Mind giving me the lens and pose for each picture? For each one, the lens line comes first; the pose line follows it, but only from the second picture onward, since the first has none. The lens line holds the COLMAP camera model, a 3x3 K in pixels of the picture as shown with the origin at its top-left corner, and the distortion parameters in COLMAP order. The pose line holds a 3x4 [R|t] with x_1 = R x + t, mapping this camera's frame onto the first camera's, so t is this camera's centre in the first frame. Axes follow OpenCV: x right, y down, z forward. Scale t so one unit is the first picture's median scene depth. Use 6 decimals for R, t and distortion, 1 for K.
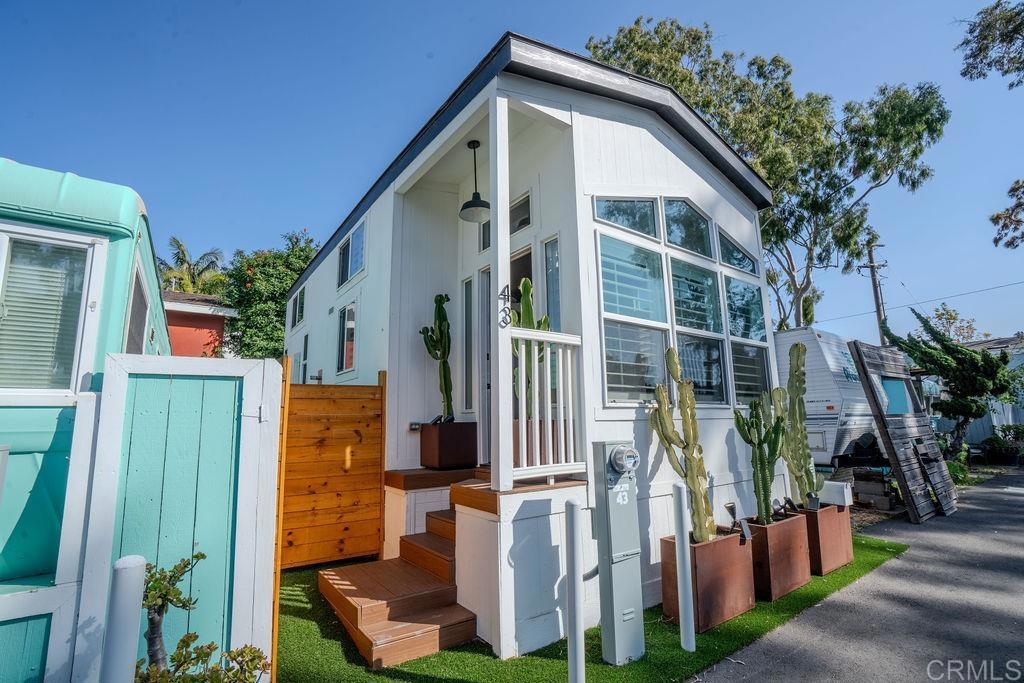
lens RADIAL K [[463.8, 0, 511.0], [0, 463.8, 342.6], [0, 0, 1]] dist [0.000038, 0.000265]
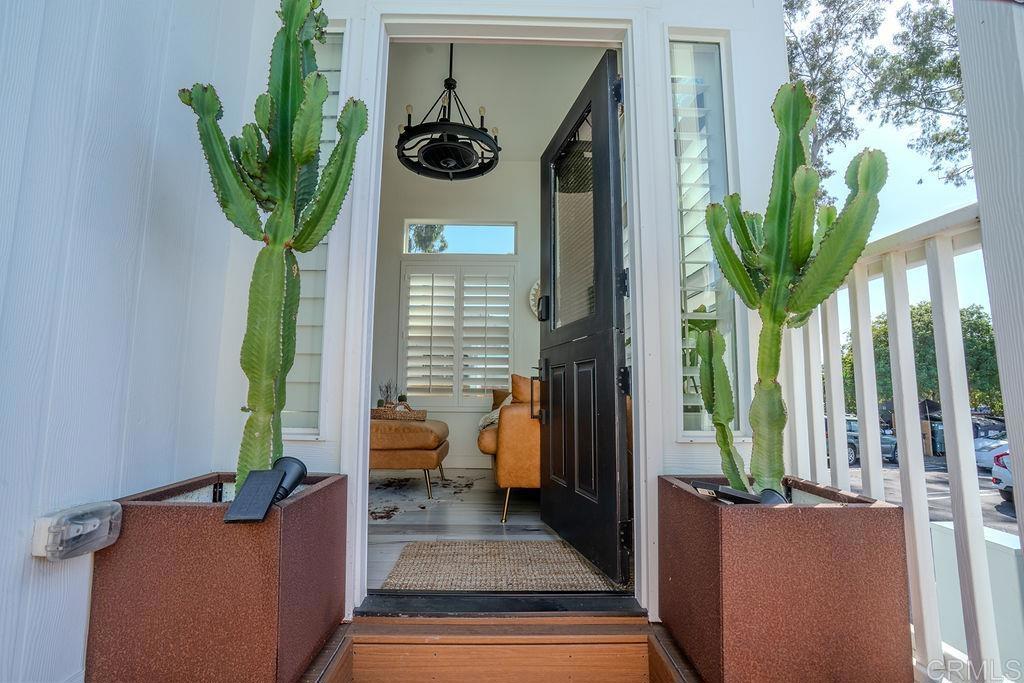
lens RADIAL K [[463.8, 0, 511.0], [0, 463.8, 342.6], [0, 0, 1]] dist [0.000038, 0.000265]
pose [[0.570520, 0.091515, 0.816169, -0.273935], [-0.131588, 0.991120, -0.019149, 0.076675], [-0.810673, -0.096473, 0.577496, 0.728201]]
